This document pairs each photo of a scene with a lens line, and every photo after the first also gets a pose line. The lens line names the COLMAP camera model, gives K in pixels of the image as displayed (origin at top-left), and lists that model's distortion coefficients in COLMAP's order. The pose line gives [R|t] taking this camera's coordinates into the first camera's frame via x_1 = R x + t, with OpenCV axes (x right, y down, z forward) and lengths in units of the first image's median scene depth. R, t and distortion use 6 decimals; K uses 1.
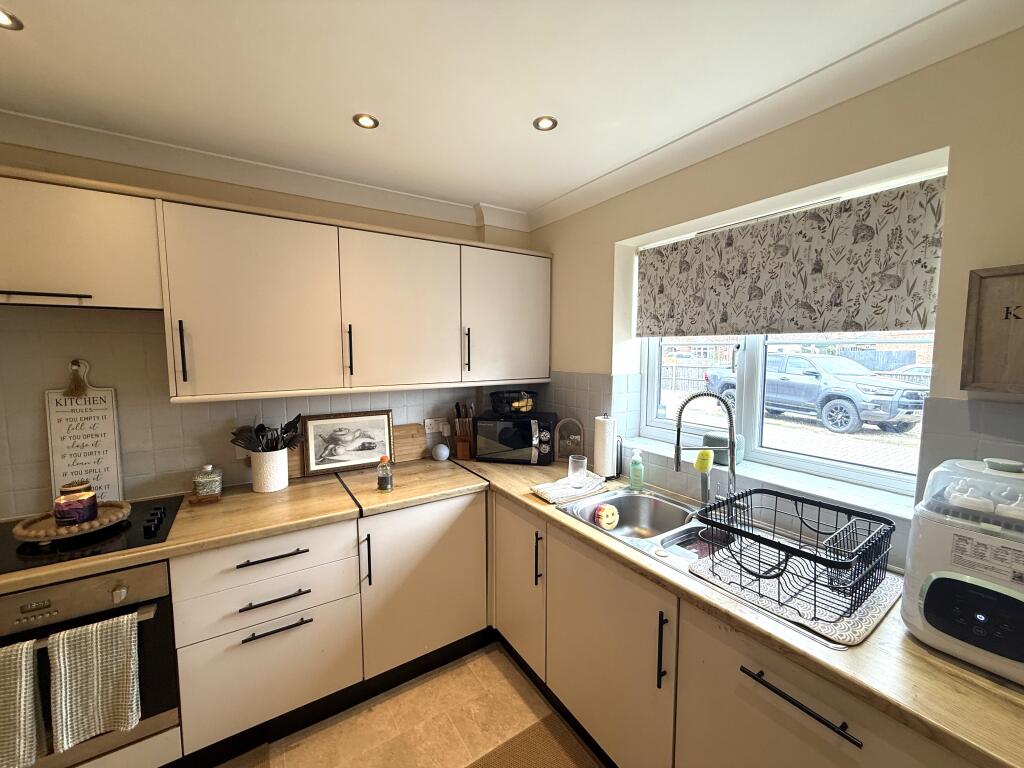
lens RADIAL K [[404.9, 0, 510.2], [0, 404.9, 383.0], [0, 0, 1]] dist [-0.009565, 0.000564]
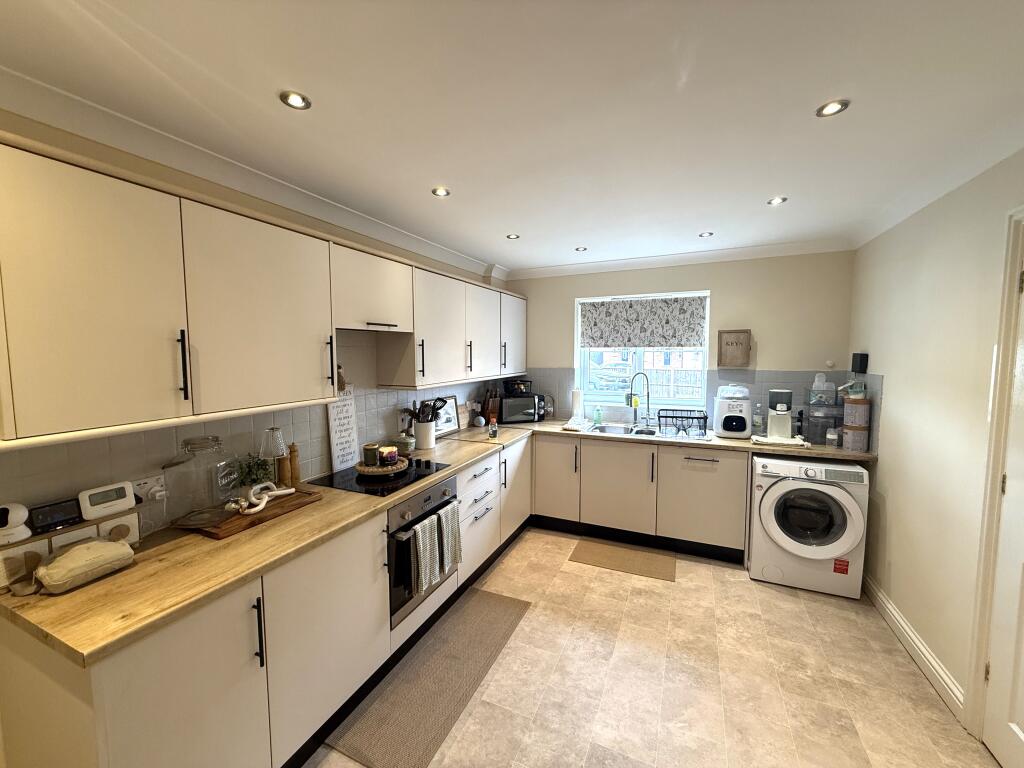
lens RADIAL K [[404.9, 0, 514.4], [0, 404.9, 382.9], [0, 0, 1]] dist [-0.009565, 0.000564]
pose [[0.838983, -0.047199, 0.542107, -1.199222], [0.051970, 0.998627, 0.006515, 0.026299], [-0.541670, 0.022708, 0.840284, -0.509148]]
